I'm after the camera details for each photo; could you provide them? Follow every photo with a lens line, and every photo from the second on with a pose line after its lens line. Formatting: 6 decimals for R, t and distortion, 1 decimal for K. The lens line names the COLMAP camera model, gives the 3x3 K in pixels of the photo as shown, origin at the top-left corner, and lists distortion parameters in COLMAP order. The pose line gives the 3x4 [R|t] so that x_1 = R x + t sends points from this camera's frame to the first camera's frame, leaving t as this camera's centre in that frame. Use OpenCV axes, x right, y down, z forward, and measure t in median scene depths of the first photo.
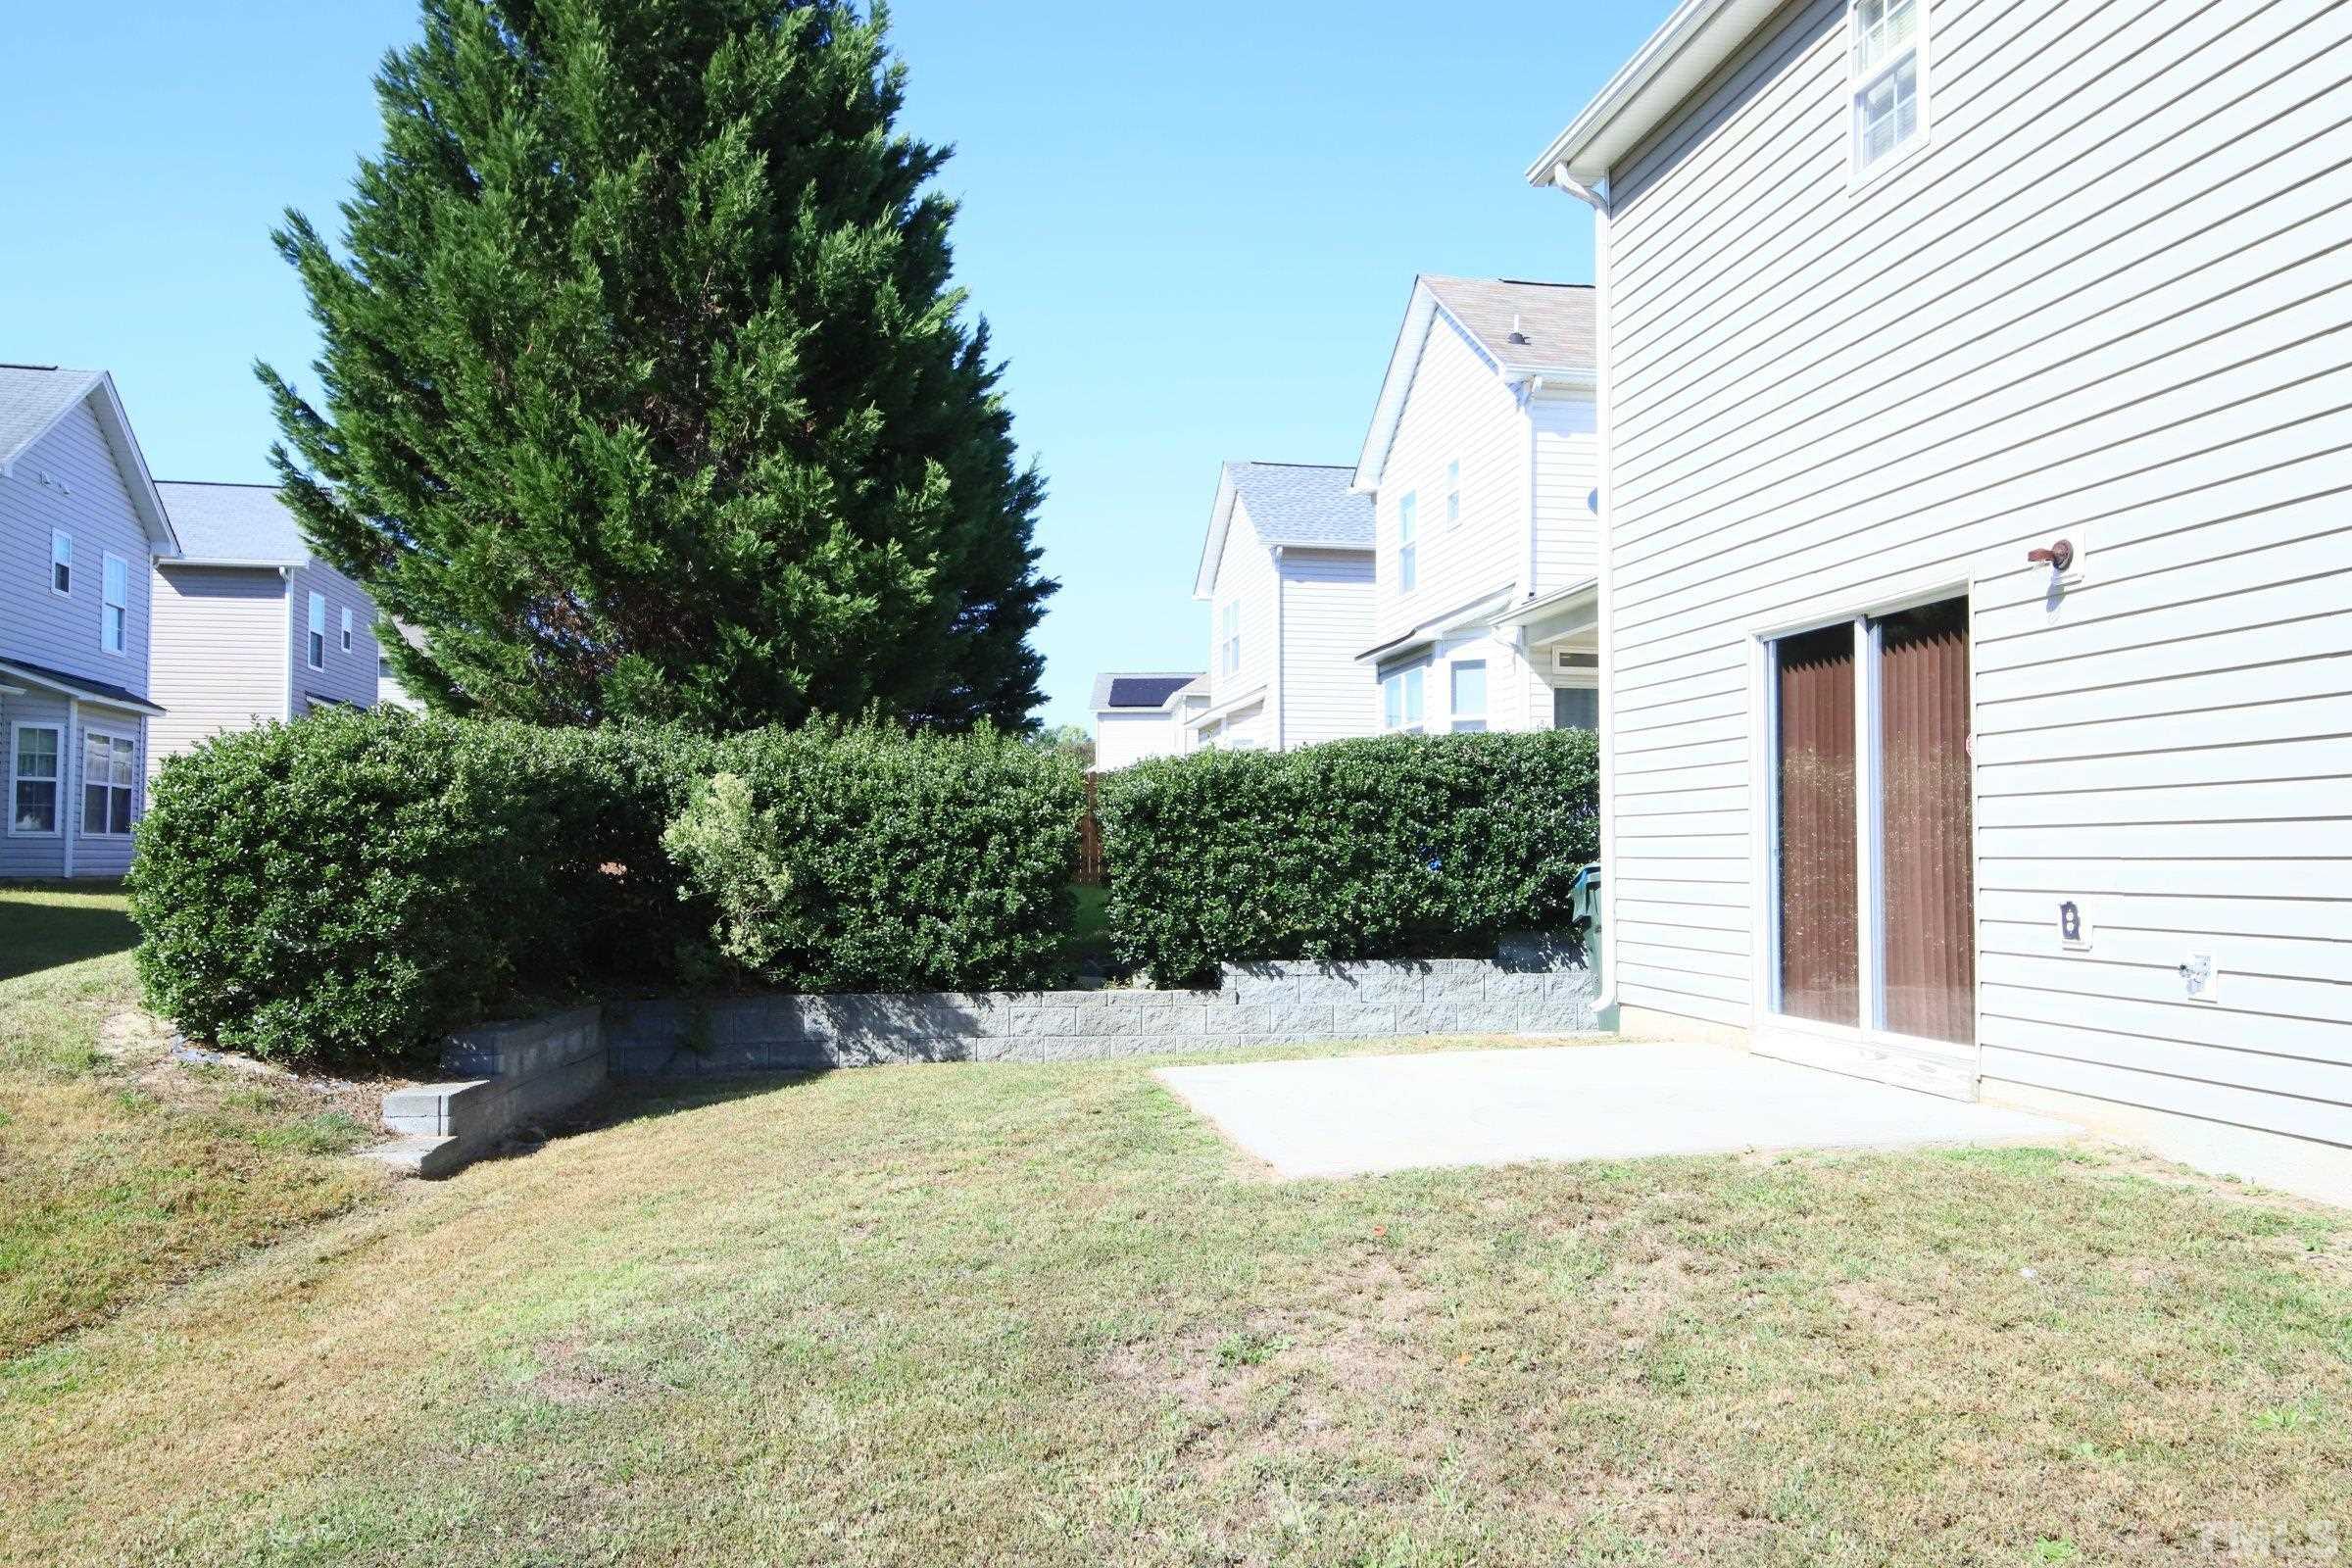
lens RADIAL K [[1712.6, 0, 1176.0], [0, 1712.6, 784.0], [0, 0, 1]] dist [0.048707, 0.001134]
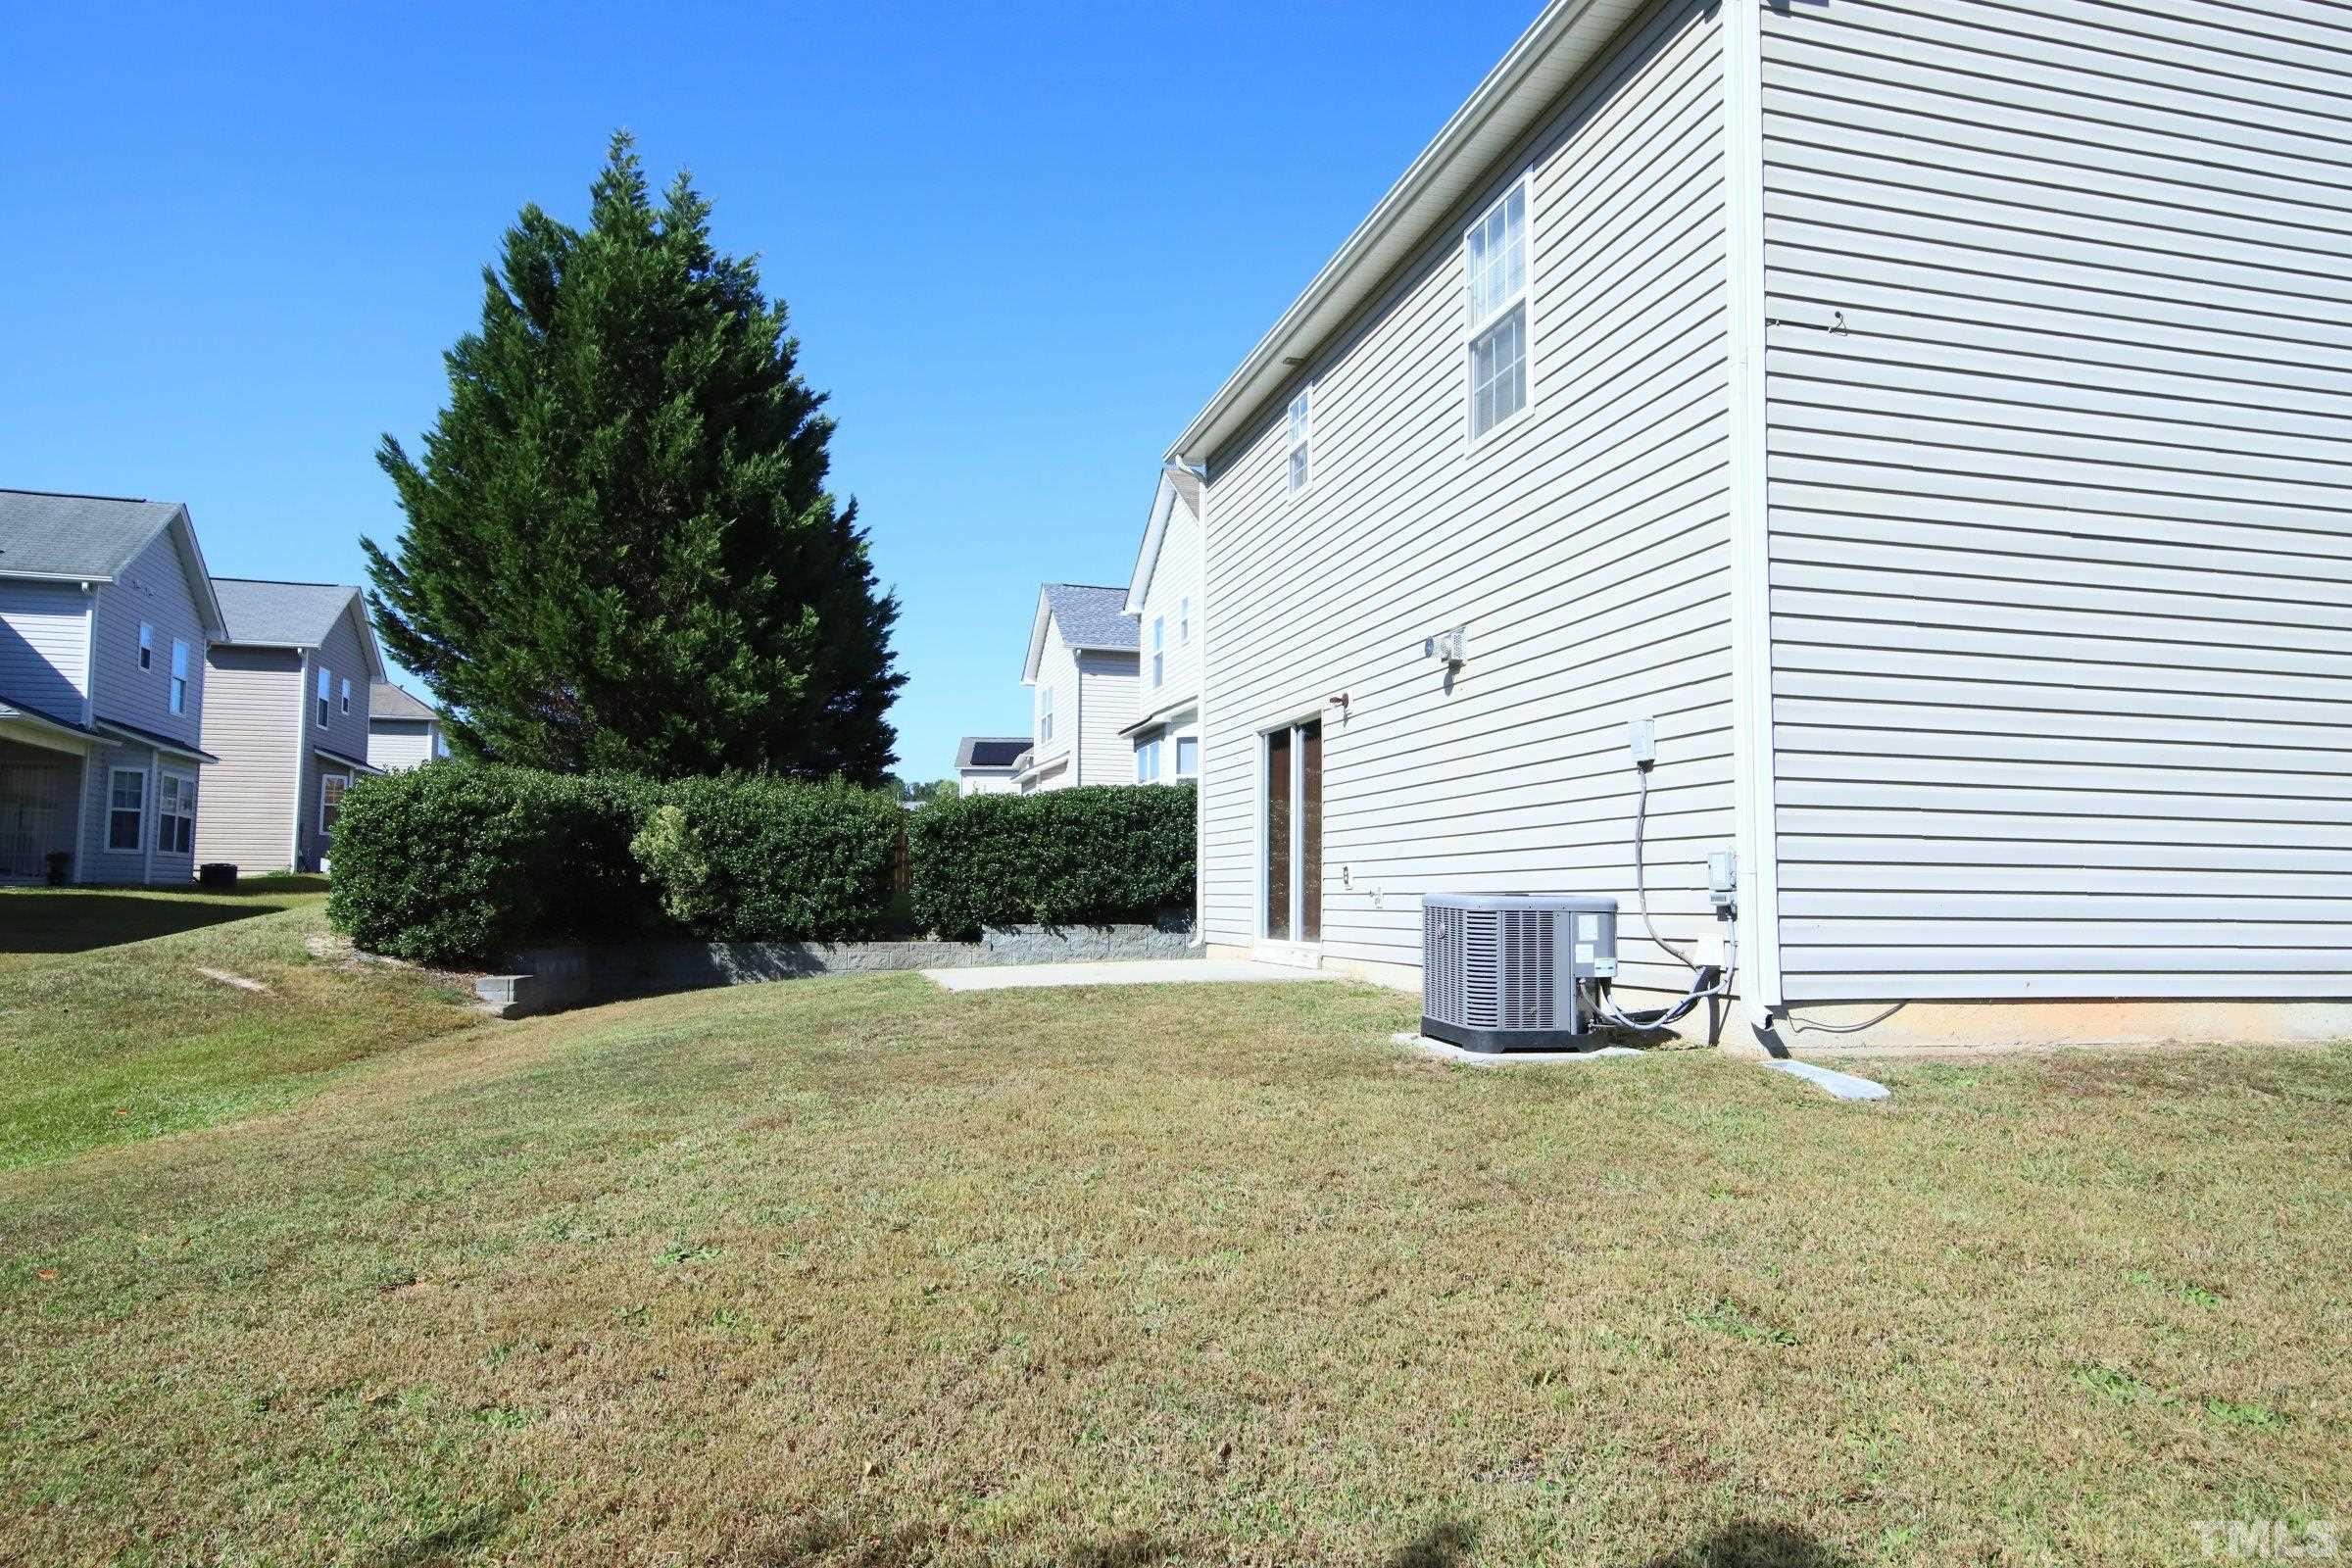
lens RADIAL K [[1461.6, 0, 1176.0], [0, 1461.6, 784.0], [0, 0, 1]] dist [0.020894, -0.001618]
pose [[0.995714, 0.012132, 0.091692, 0.080126], [-0.009089, 0.999396, -0.033532, 0.015851], [-0.092044, 0.032555, 0.995223, -0.390475]]
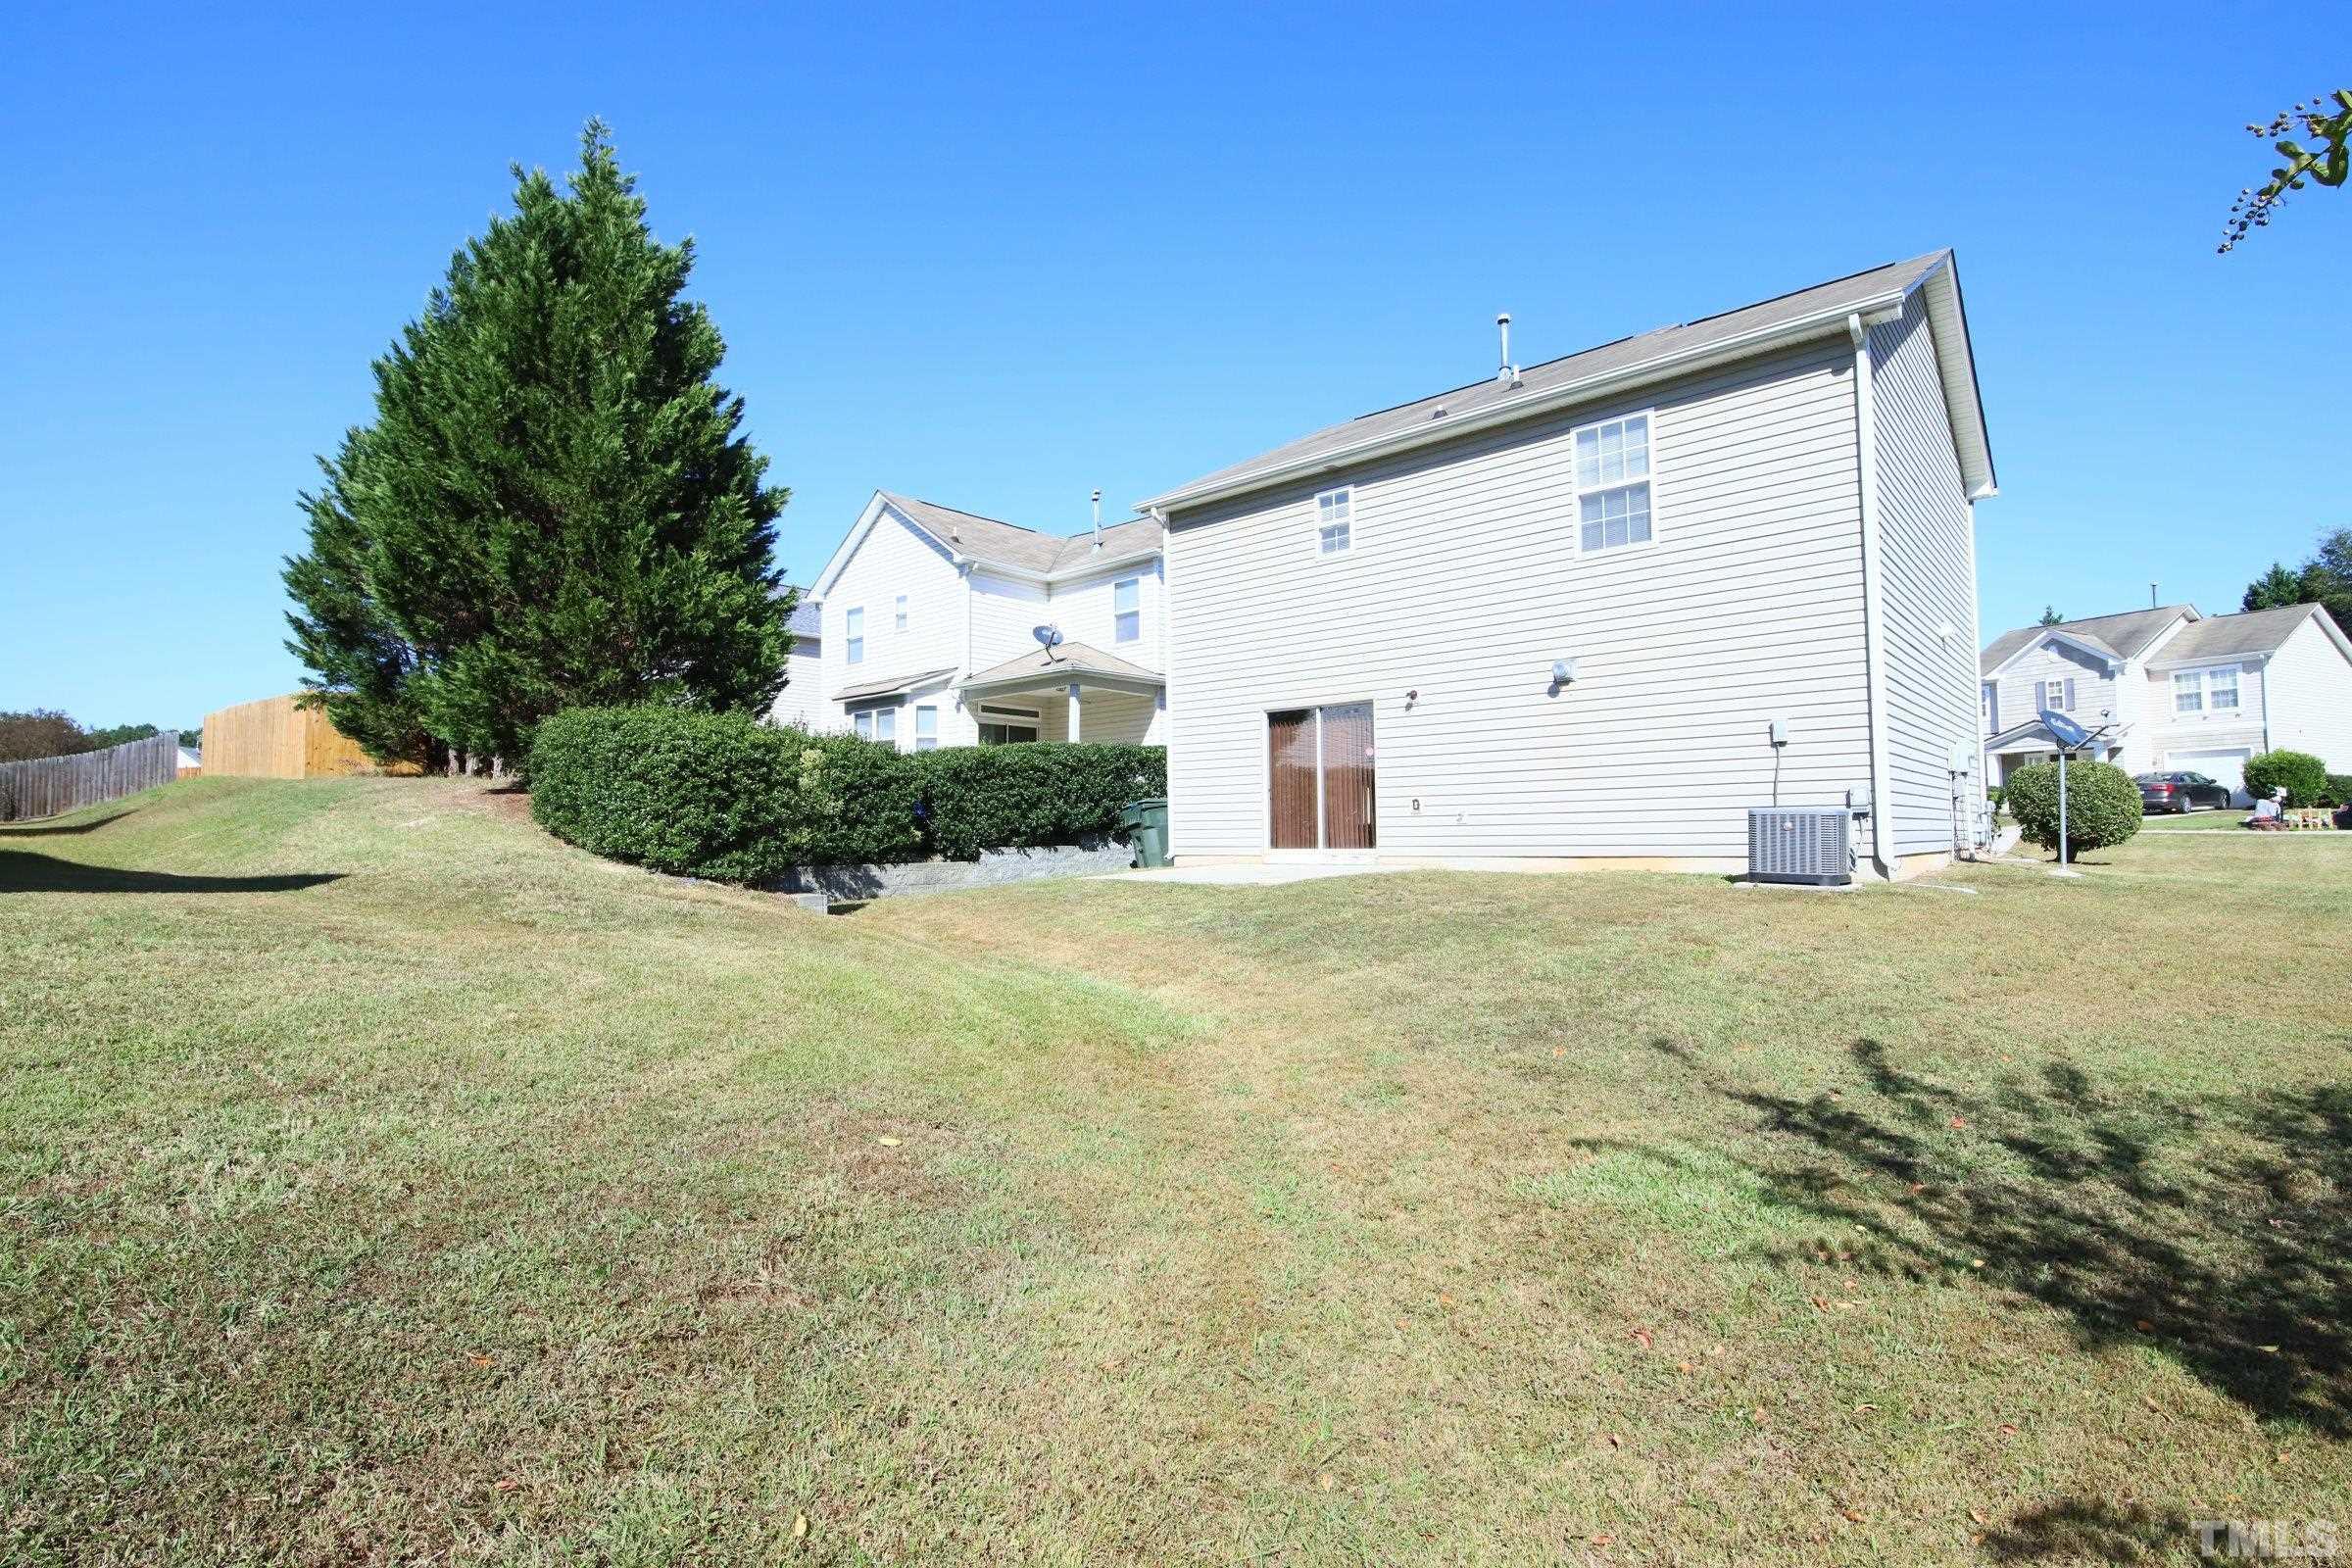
lens RADIAL K [[1115.1, 0, 1176.0], [0, 1115.1, 784.0], [0, 0, 1]] dist [-0.002547, -0.000392]
pose [[0.782099, 0.018679, 0.622874, -0.628158], [-0.015747, 0.999824, -0.010211, 0.036227], [-0.622955, -0.001822, 0.782256, -0.205155]]
